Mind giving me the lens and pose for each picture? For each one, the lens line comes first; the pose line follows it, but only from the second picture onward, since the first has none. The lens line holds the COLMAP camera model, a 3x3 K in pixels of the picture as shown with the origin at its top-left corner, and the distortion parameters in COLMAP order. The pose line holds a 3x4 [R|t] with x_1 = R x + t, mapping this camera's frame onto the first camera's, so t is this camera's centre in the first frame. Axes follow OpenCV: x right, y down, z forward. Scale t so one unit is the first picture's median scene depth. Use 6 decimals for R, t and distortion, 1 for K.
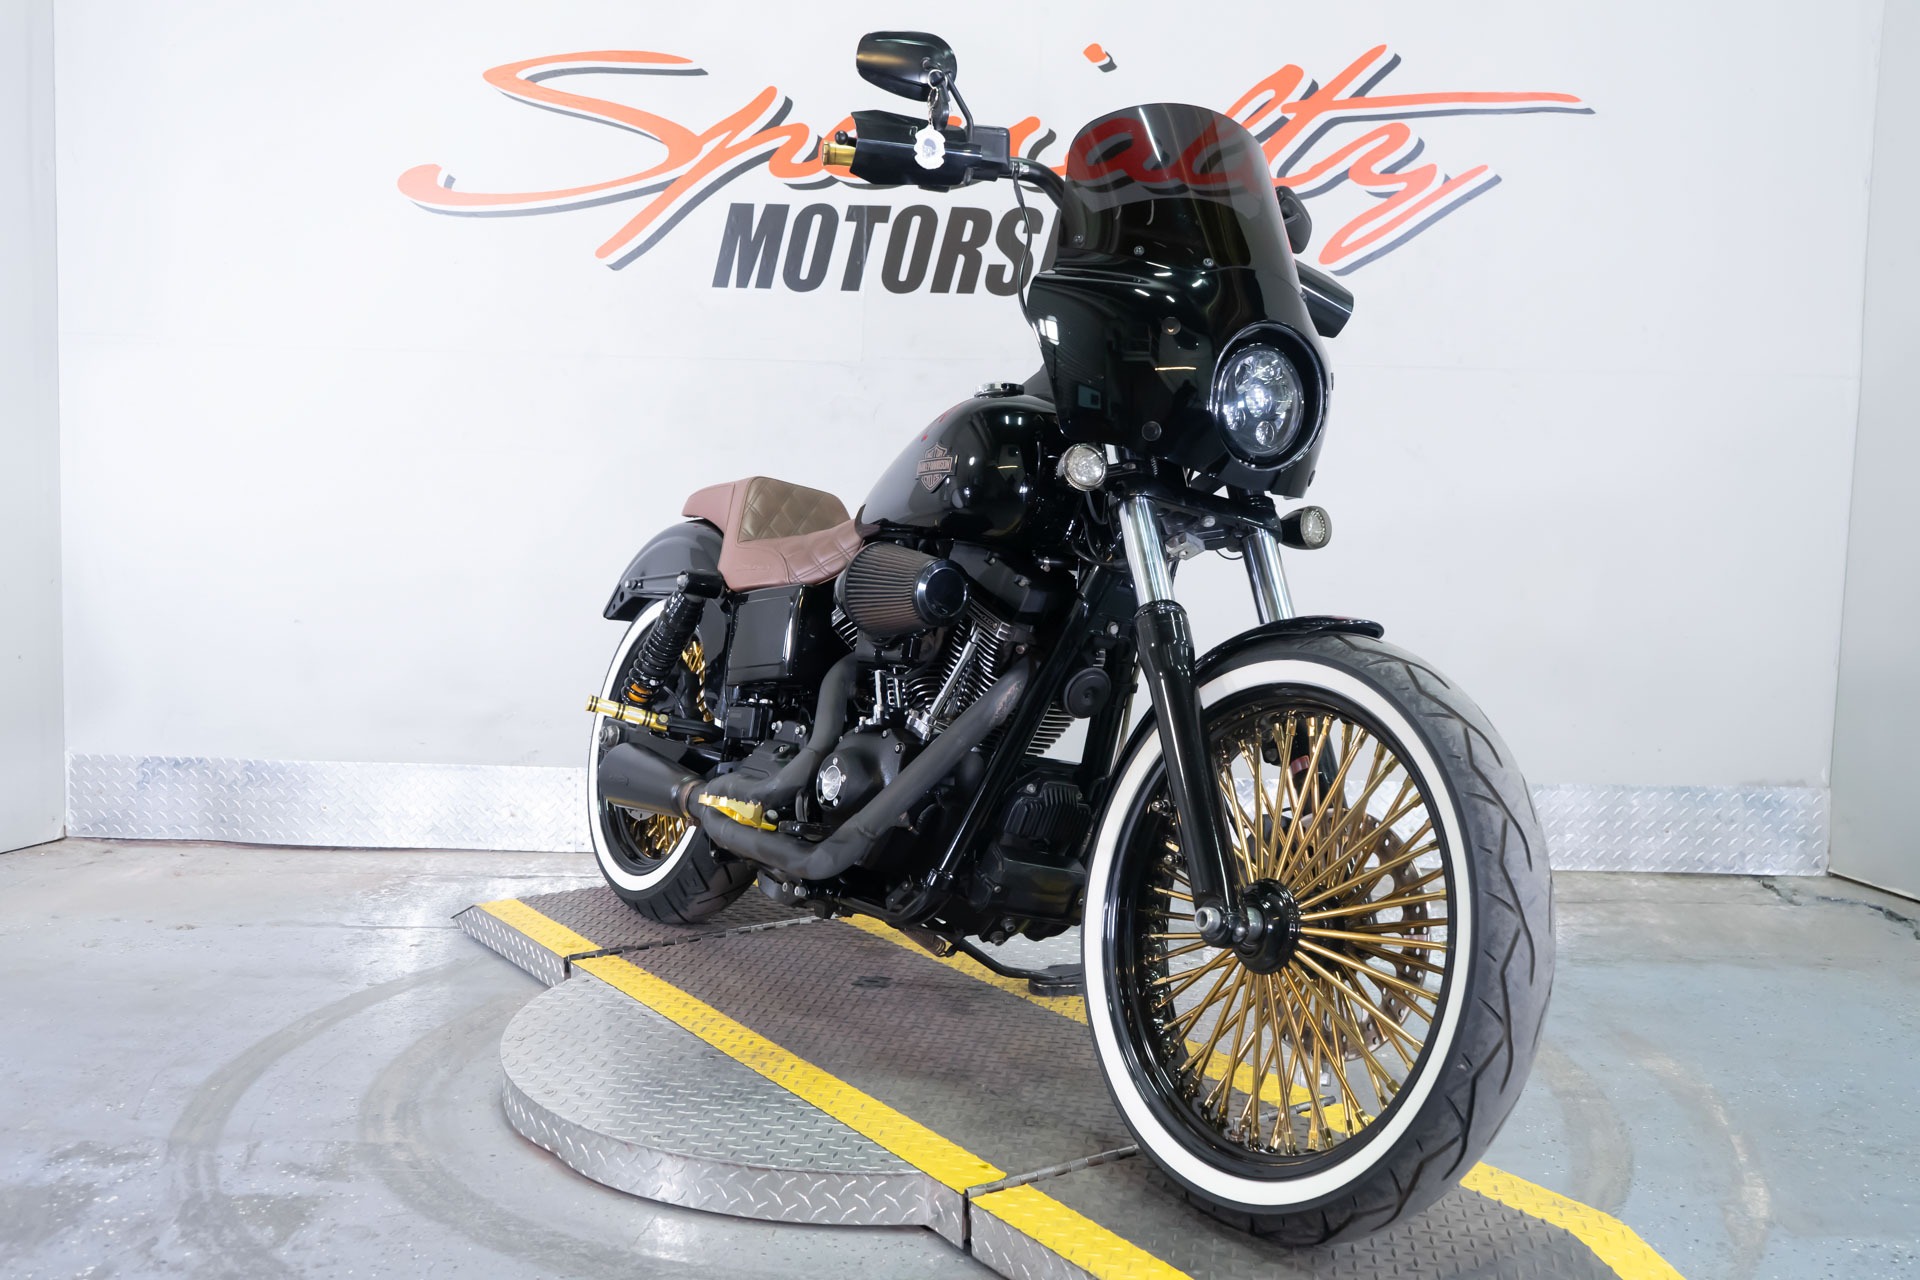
lens RADIAL K [[1849.8, 0, 976.5], [0, 1849.8, 634.6], [0, 0, 1]] dist [0.002999, 0.000000]
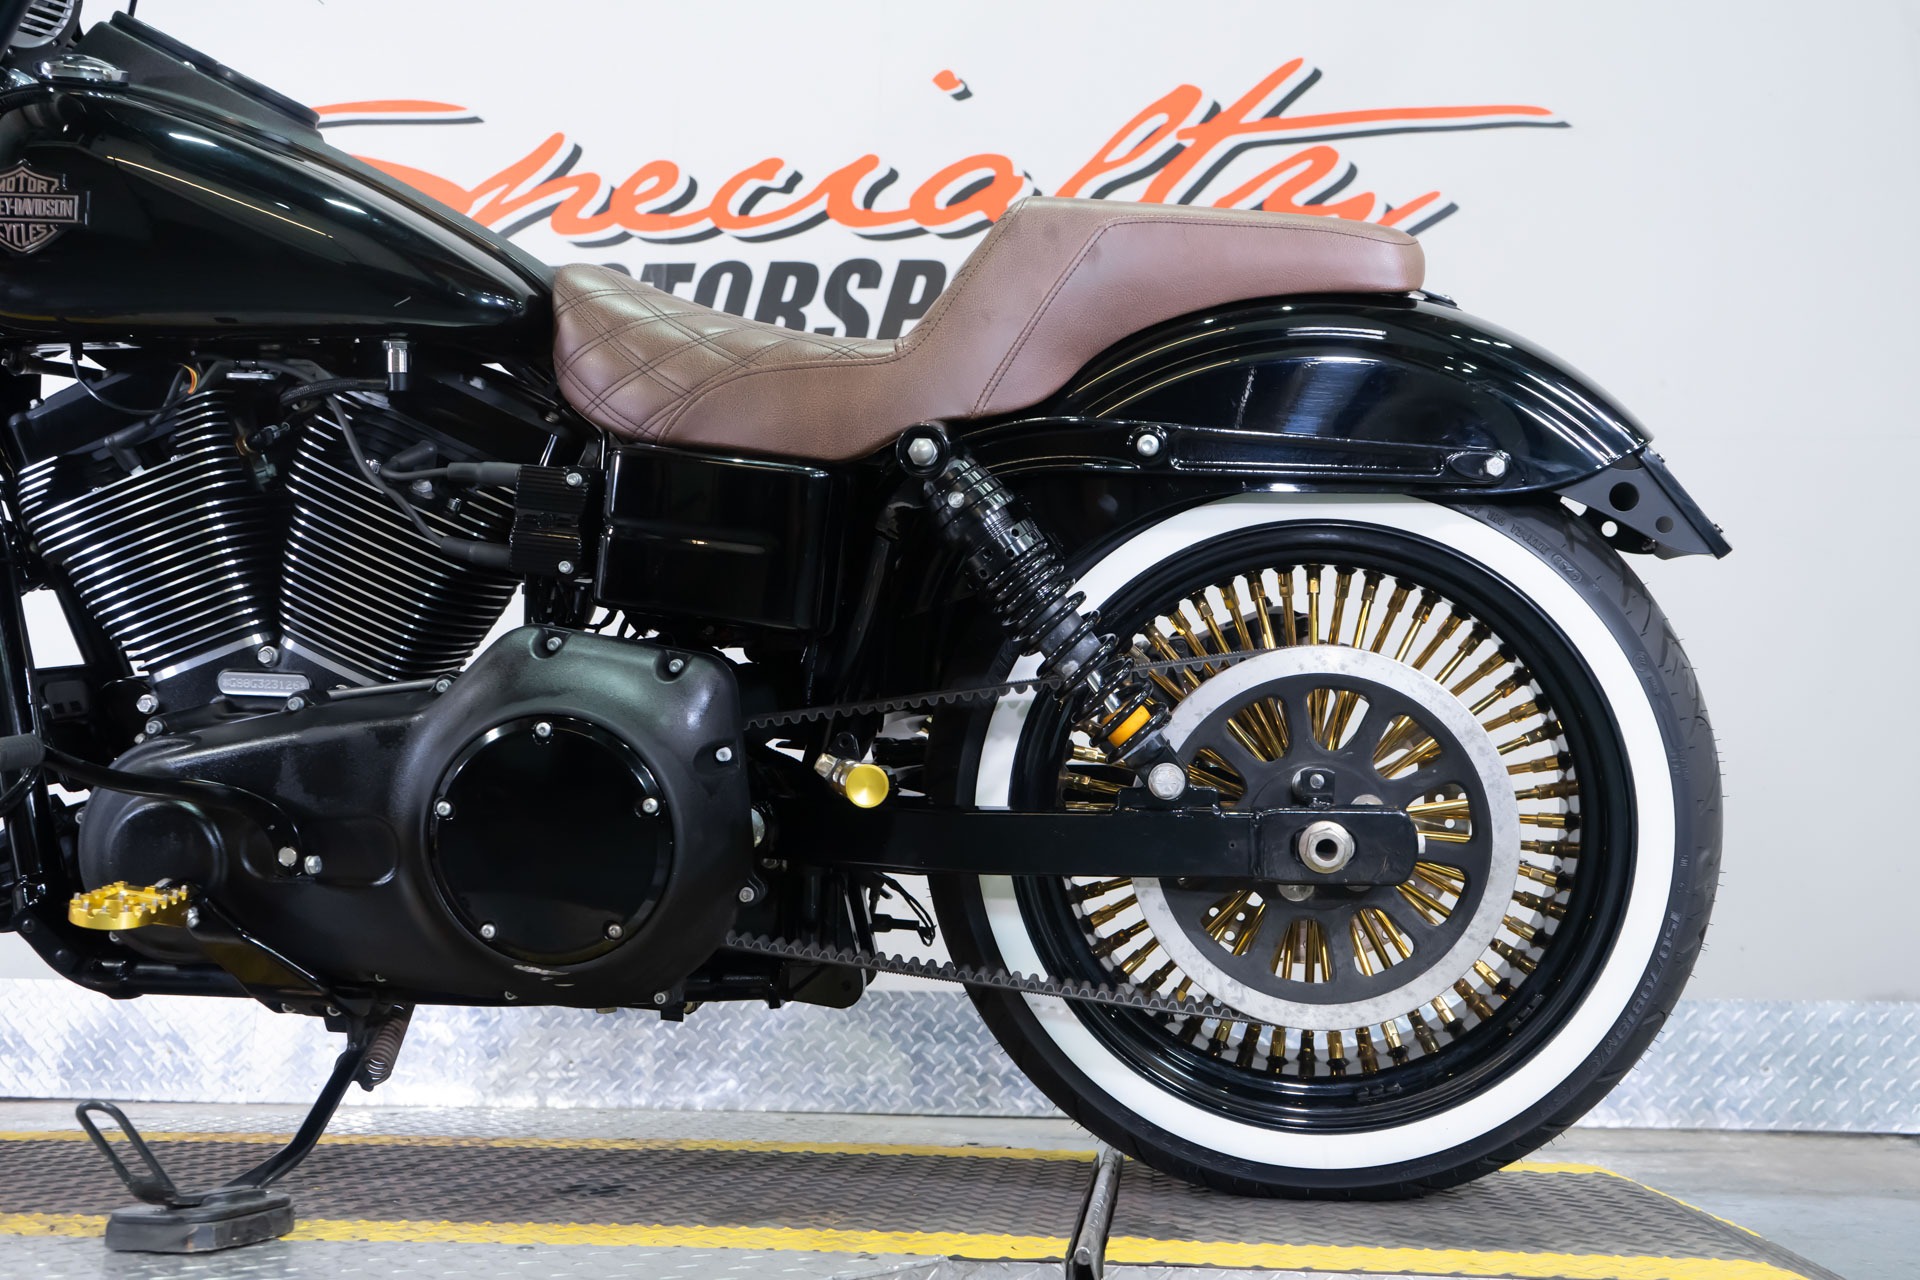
lens RADIAL K [[1799.8, 0, 966.3], [0, 1799.8, 626.5], [0, 0, 1]] dist [-0.010684, 0.000000]
pose [[0.998651, -0.009455, -0.051048, 0.110404], [-0.004277, 0.964953, -0.262389, 0.126528], [0.051740, 0.262254, 0.963611, 0.294922]]
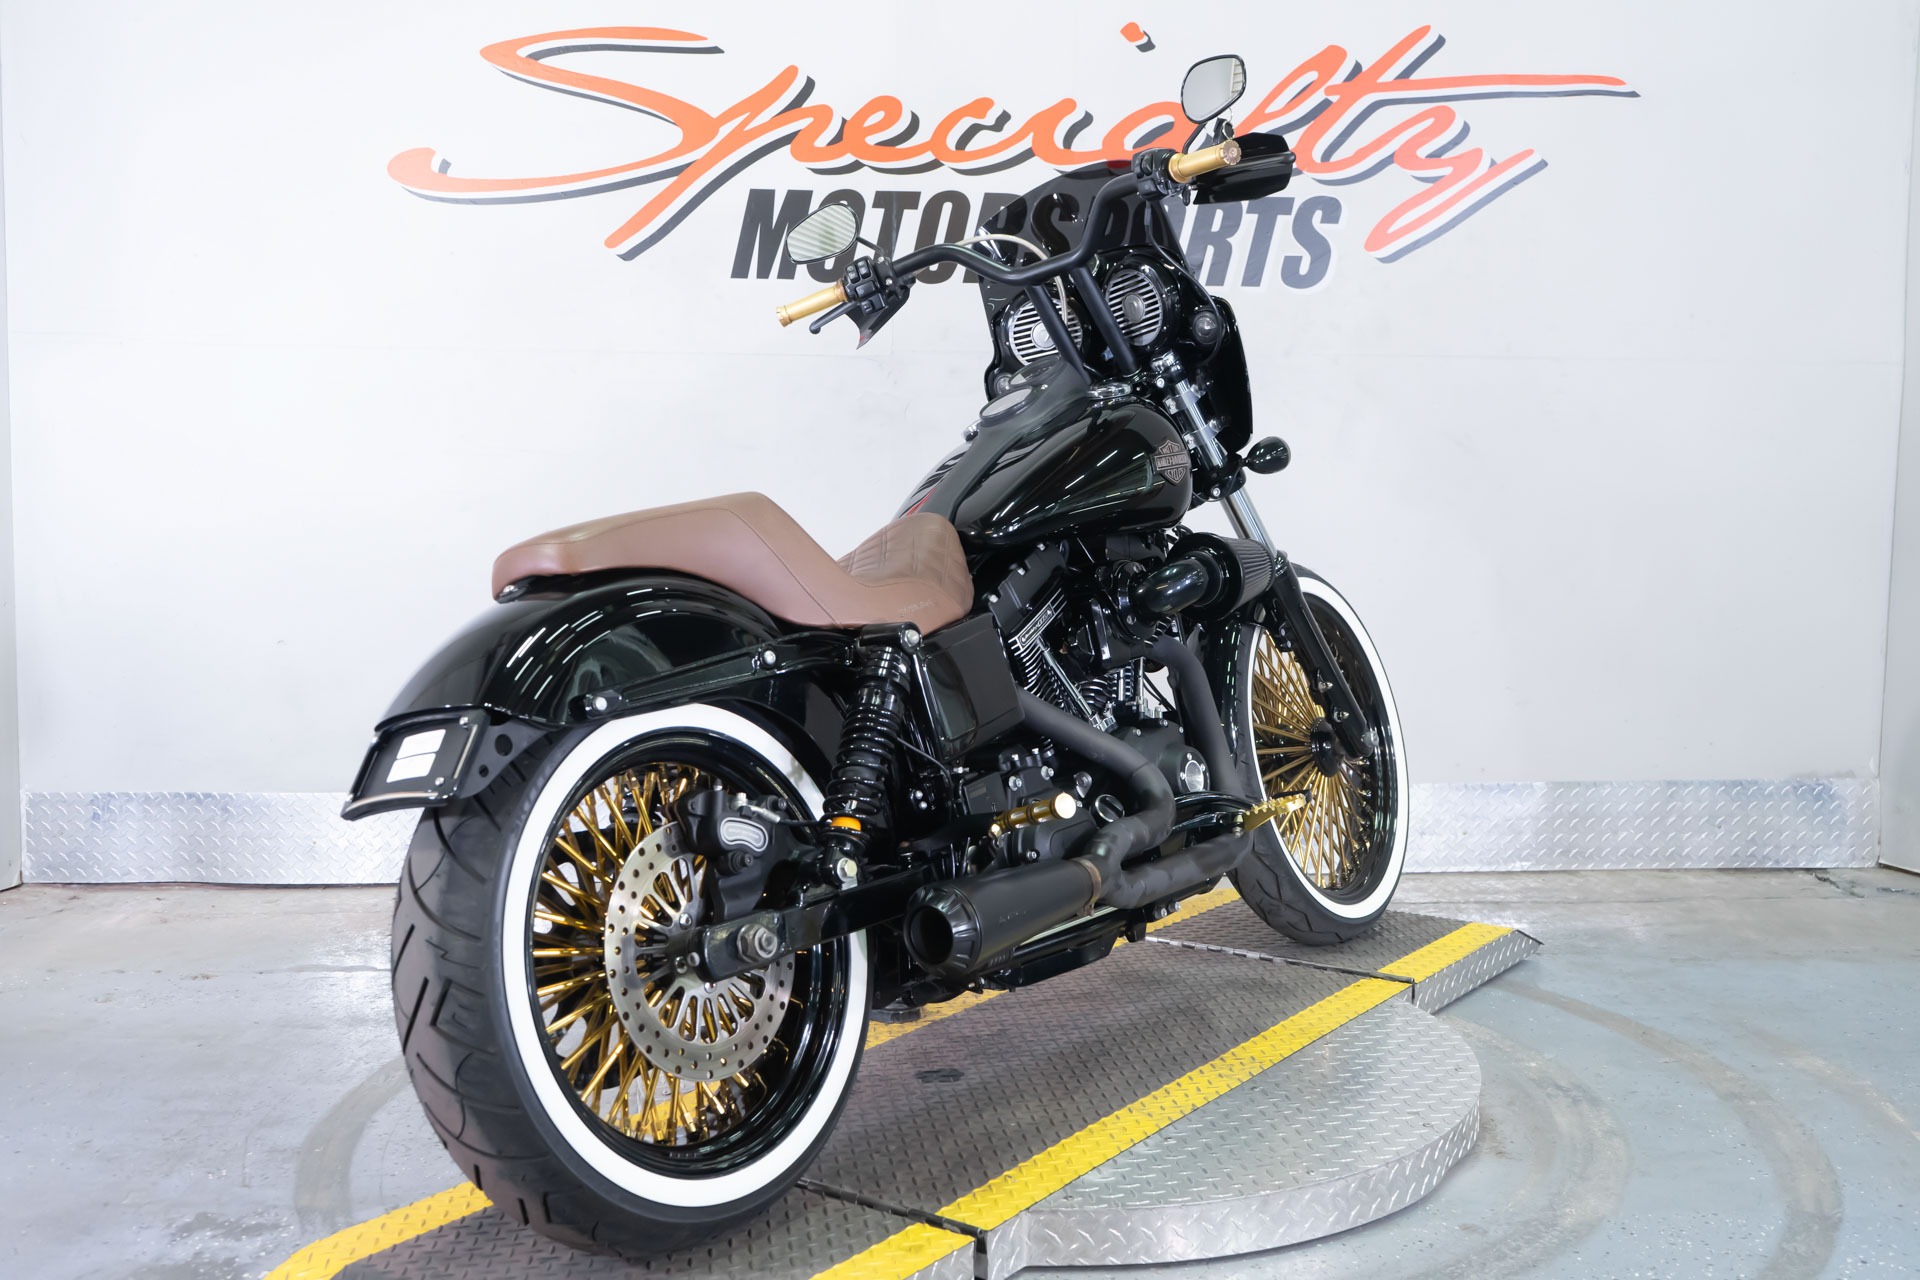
lens RADIAL K [[1935.4, 0, 972.3], [0, 1935.4, 634.5], [0, 0, 1]] dist [0.002765, 0.000000]
pose [[0.996303, -0.020403, 0.083447, -0.107965], [0.020711, 0.999782, -0.002828, -0.001019], [-0.083371, 0.004545, 0.996508, 0.008140]]
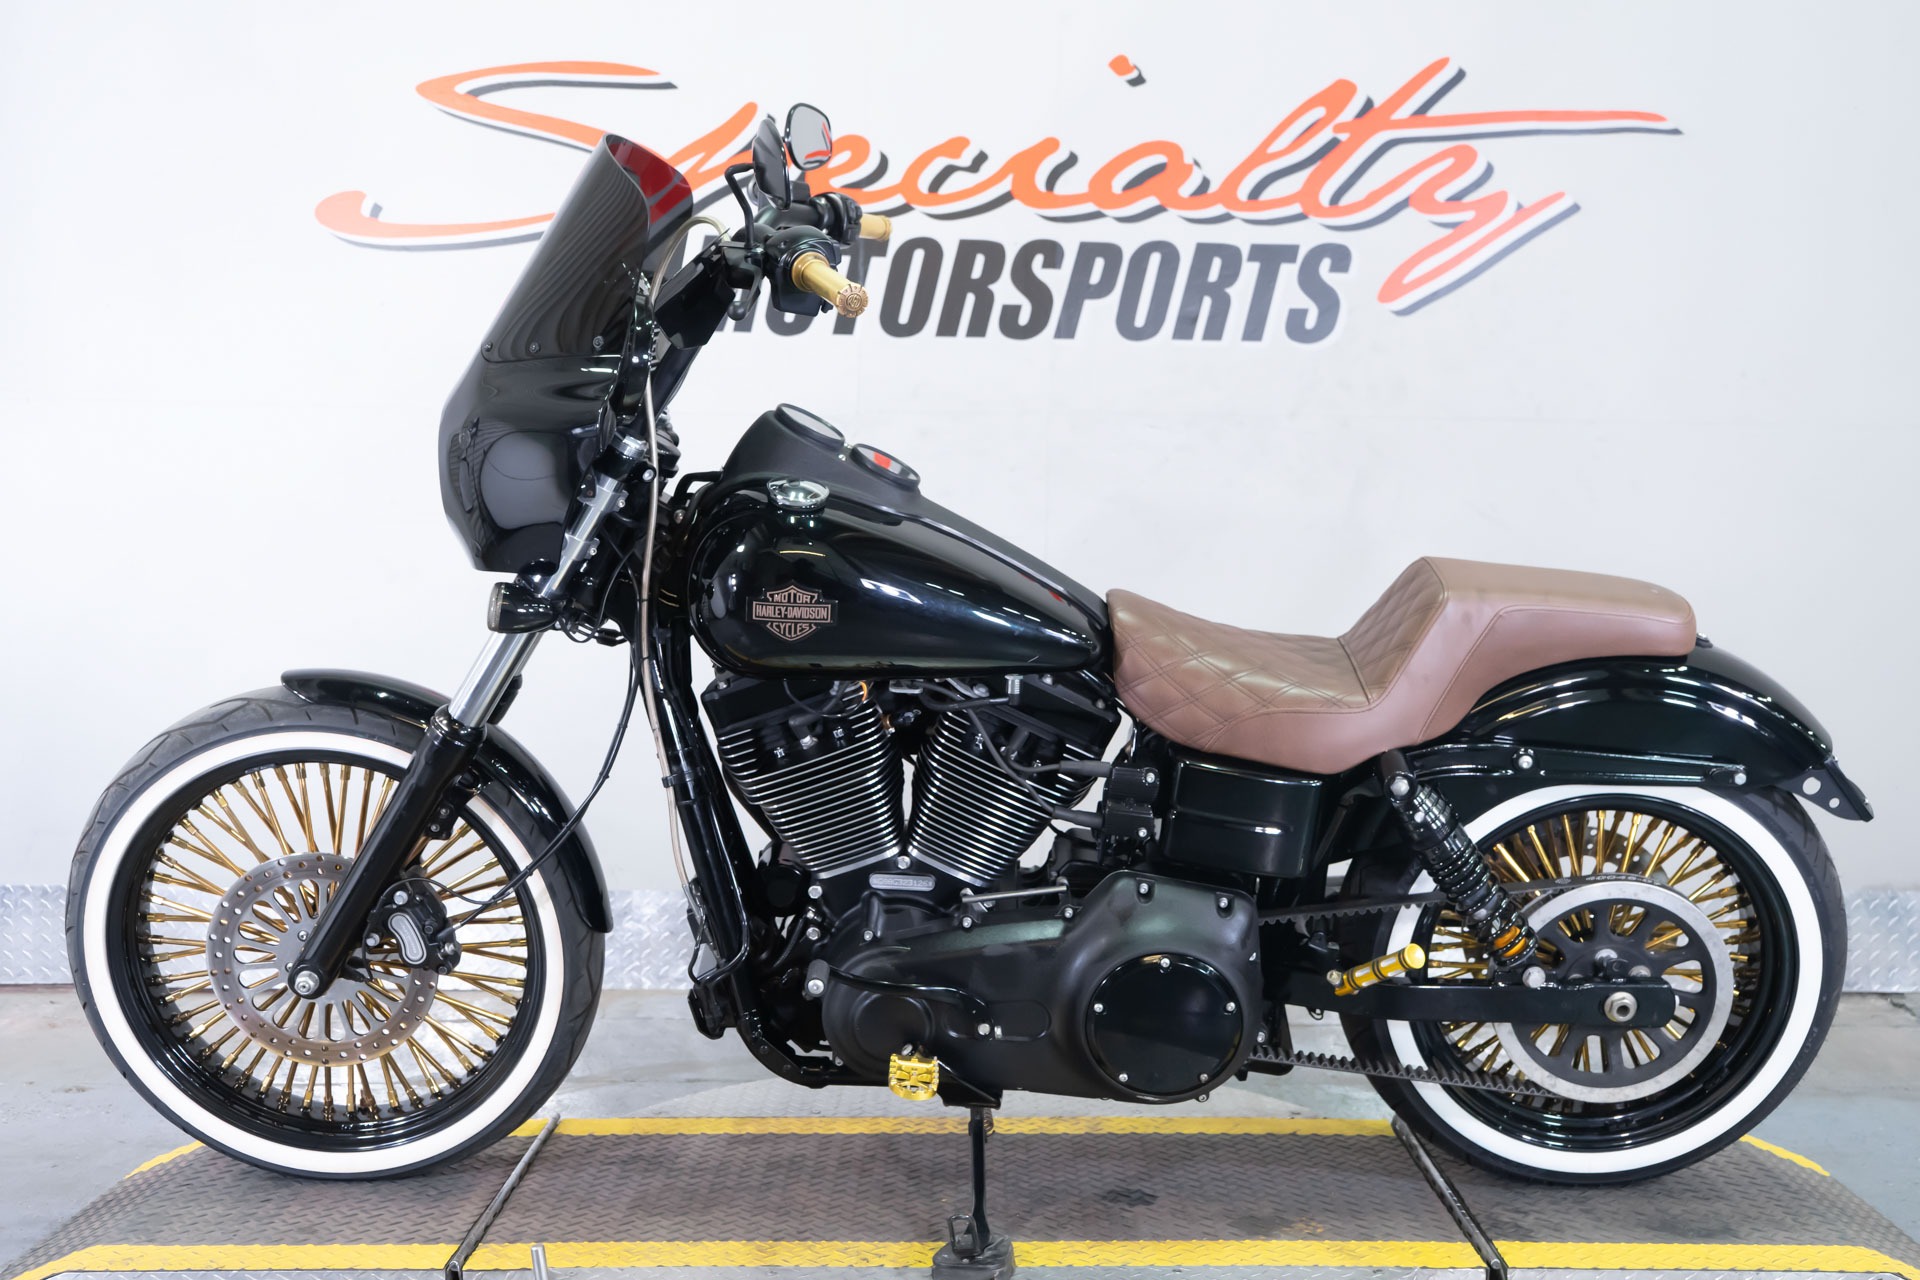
lens RADIAL K [[2115.2, 0, 975.7], [0, 2115.2, 632.1], [0, 0, 1]] dist [0.003372, 0.000000]
pose [[0.998801, -0.009846, 0.047960, -0.055633], [0.011966, 0.998954, -0.044129, -0.001709], [-0.047475, 0.044650, 0.997874, 0.011432]]
